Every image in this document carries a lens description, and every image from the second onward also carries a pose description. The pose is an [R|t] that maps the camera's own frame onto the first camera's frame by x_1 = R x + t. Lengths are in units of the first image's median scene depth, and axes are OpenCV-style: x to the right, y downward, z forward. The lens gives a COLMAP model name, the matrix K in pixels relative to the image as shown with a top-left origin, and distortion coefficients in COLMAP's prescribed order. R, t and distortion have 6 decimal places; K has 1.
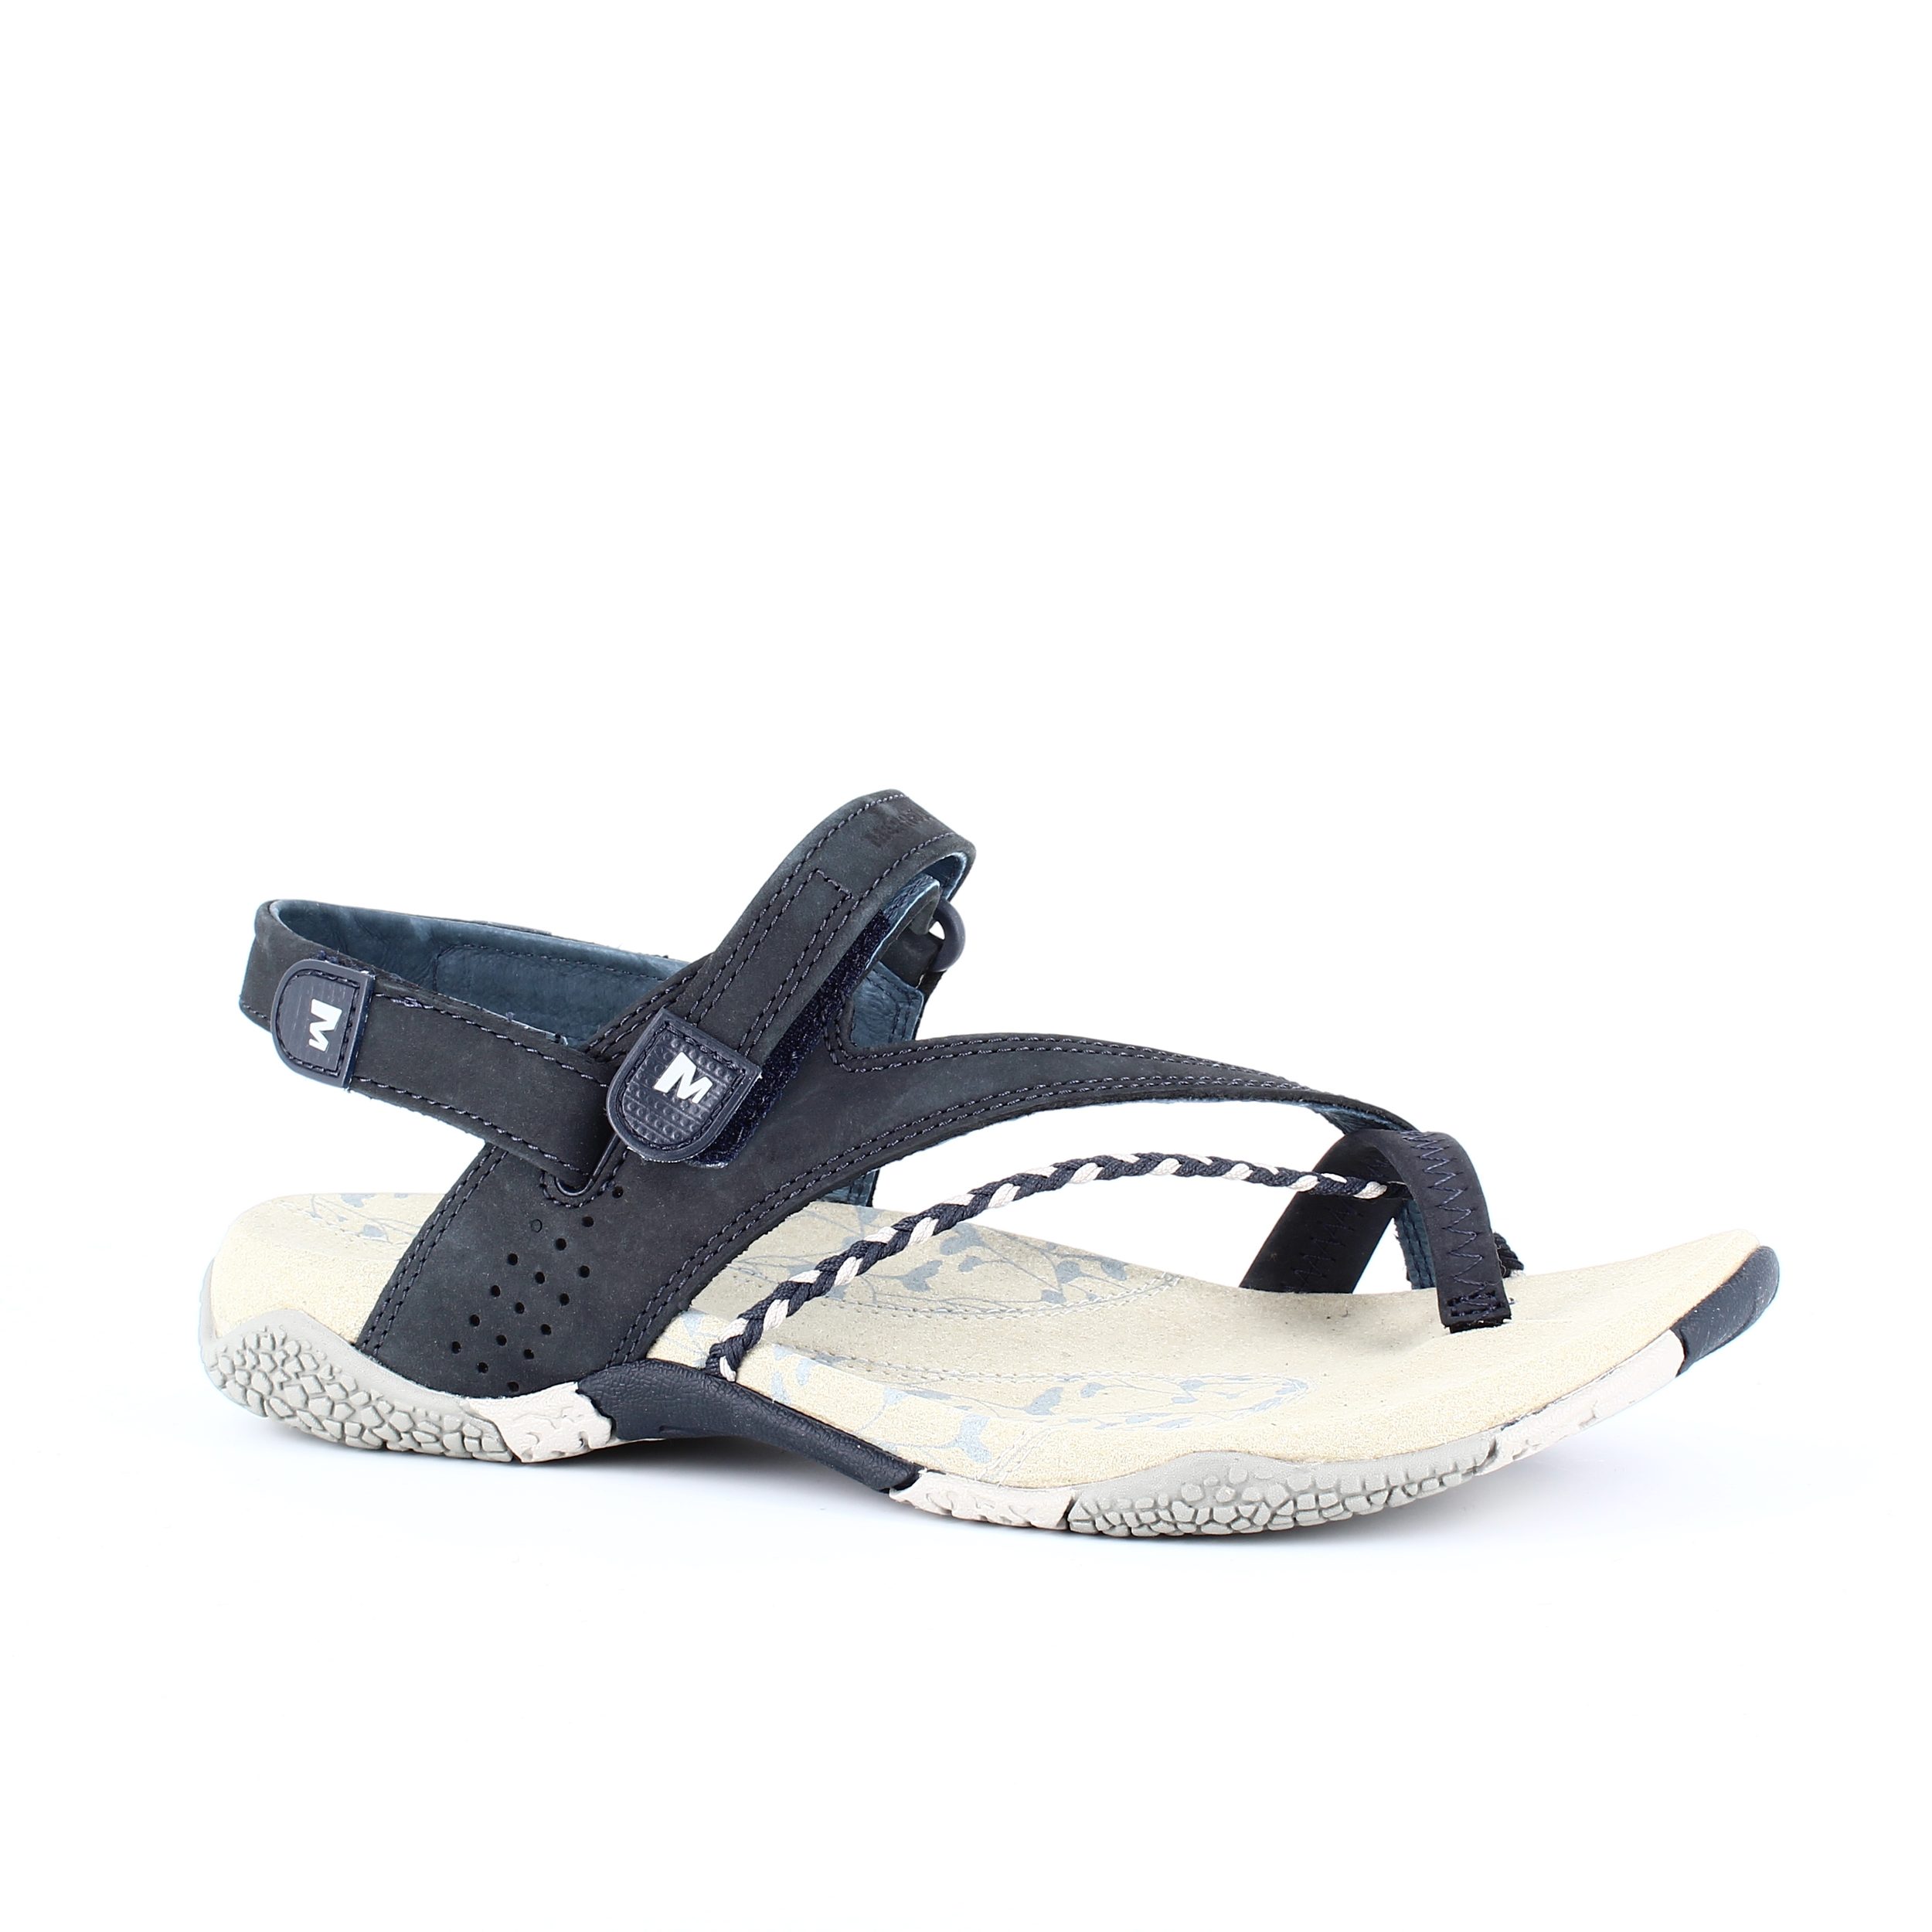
lens RADIAL K [[3343.2, 0, 965.1], [0, 3343.2, 975.9], [0, 0, 1]] dist [-0.026119, 0.000000]
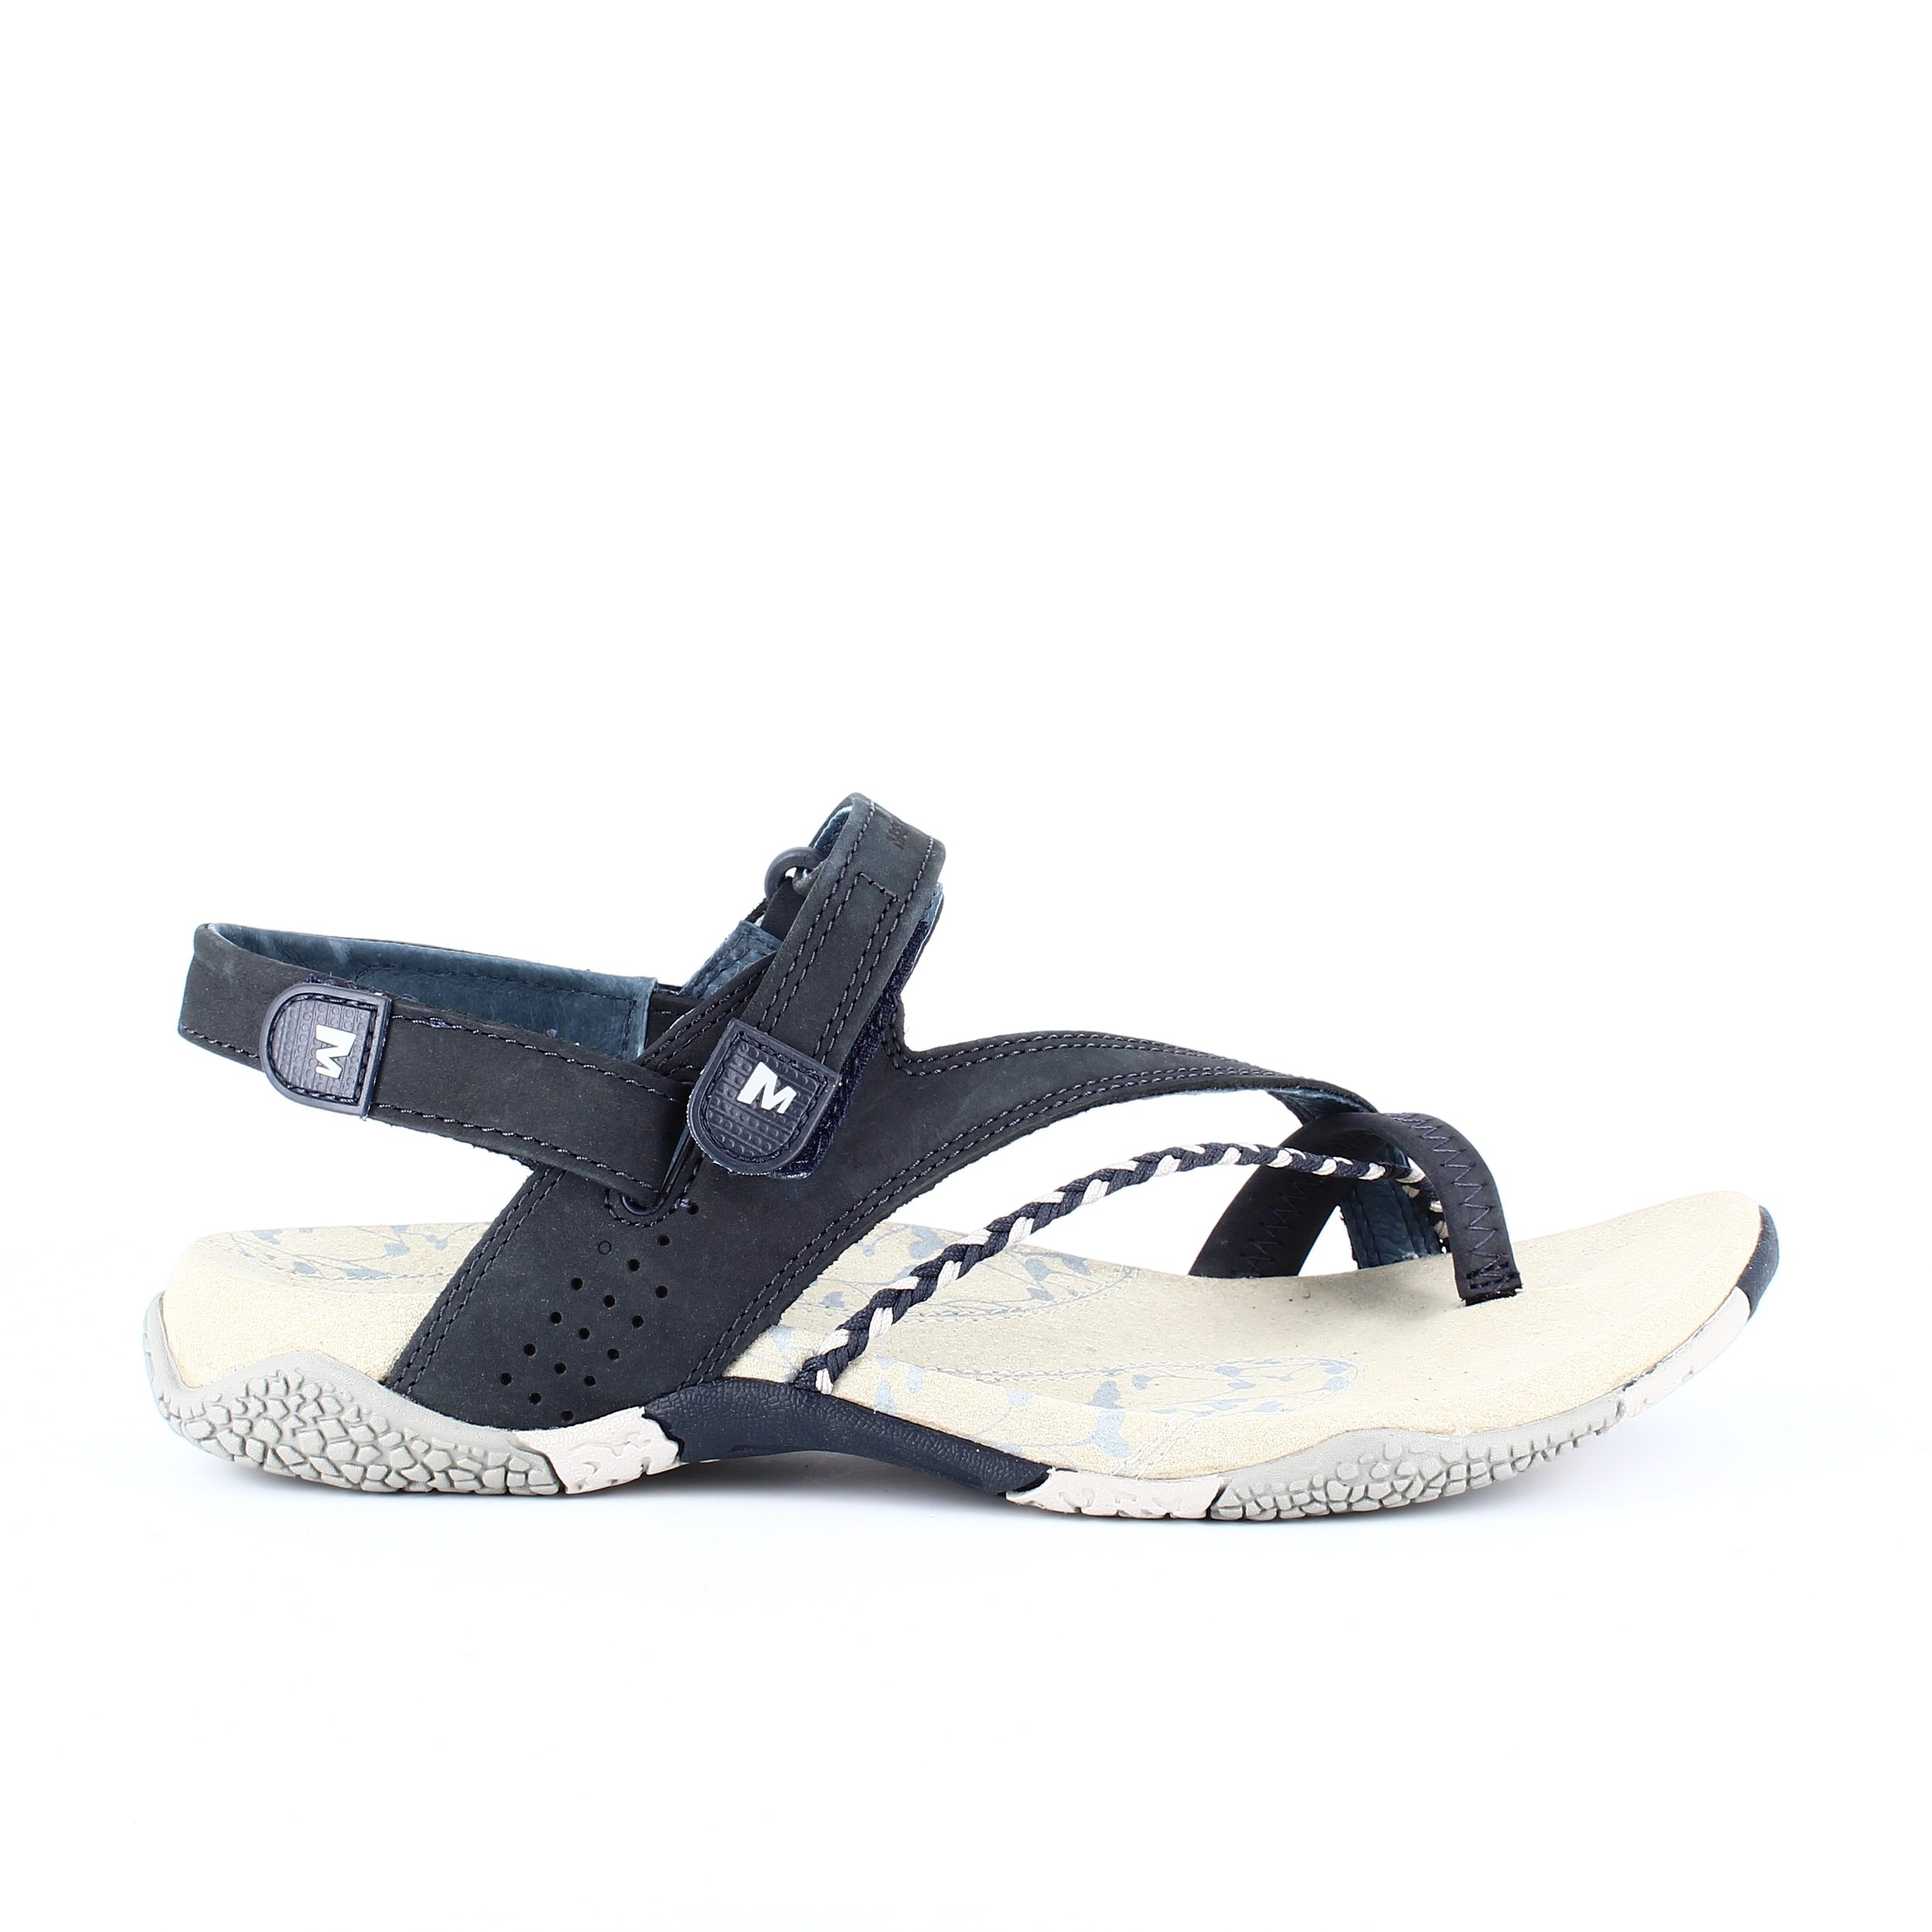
lens RADIAL K [[3343.2, 0, 964.9], [0, 3343.2, 956.0], [0, 0, 1]] dist [-0.026119, 0.000000]
pose [[0.973153, -0.033497, 0.227709, -0.241982], [0.035889, 0.999336, -0.006369, 0.000095], [-0.227344, 0.014370, 0.973708, 0.029475]]
